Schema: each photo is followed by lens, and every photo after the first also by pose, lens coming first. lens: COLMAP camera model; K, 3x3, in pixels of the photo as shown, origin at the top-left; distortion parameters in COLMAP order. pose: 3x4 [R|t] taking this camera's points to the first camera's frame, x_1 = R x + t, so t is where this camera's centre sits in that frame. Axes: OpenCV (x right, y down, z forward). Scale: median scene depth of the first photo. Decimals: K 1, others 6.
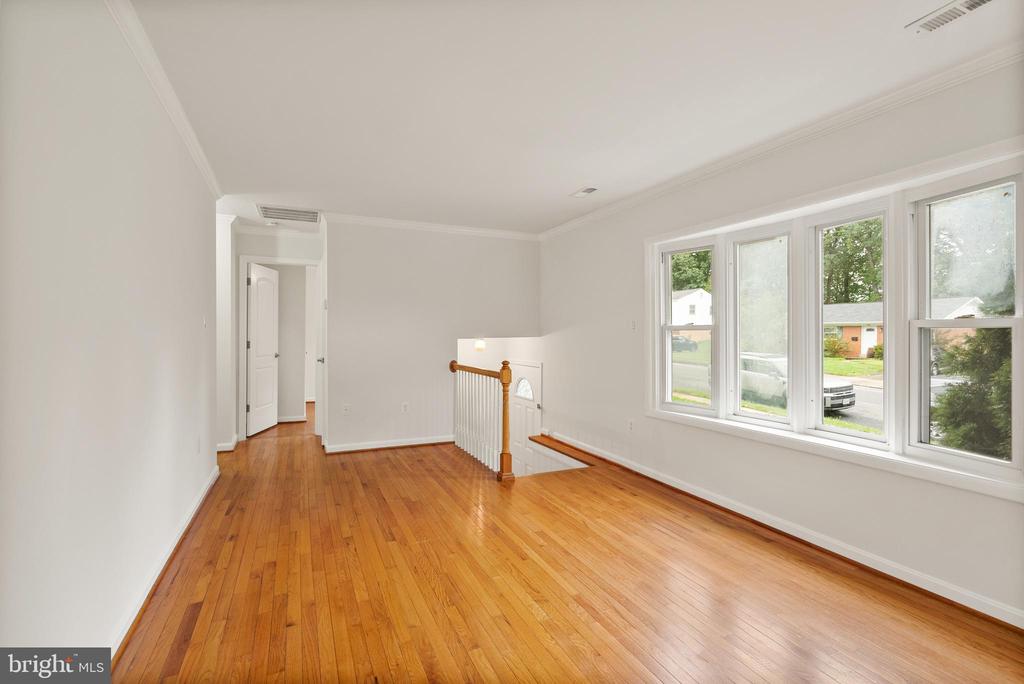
lens RADIAL K [[474.2, 0, 511.6], [0, 474.2, 338.0], [0, 0, 1]] dist [-0.004645, 0.004309]
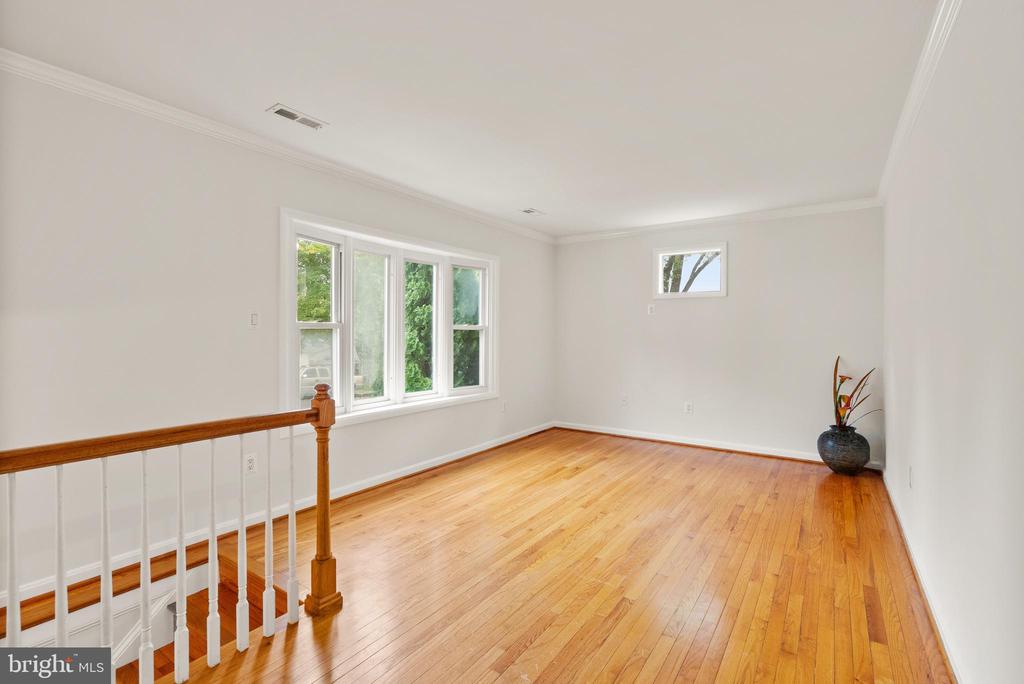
lens RADIAL K [[474.2, 0, 511.5], [0, 474.2, 336.5], [0, 0, 1]] dist [-0.004645, 0.004309]
pose [[-0.518252, -0.011114, 0.855156, -0.804228], [0.003219, 0.999883, 0.014946, -0.016395], [-0.855222, 0.010499, -0.518156, 1.542361]]
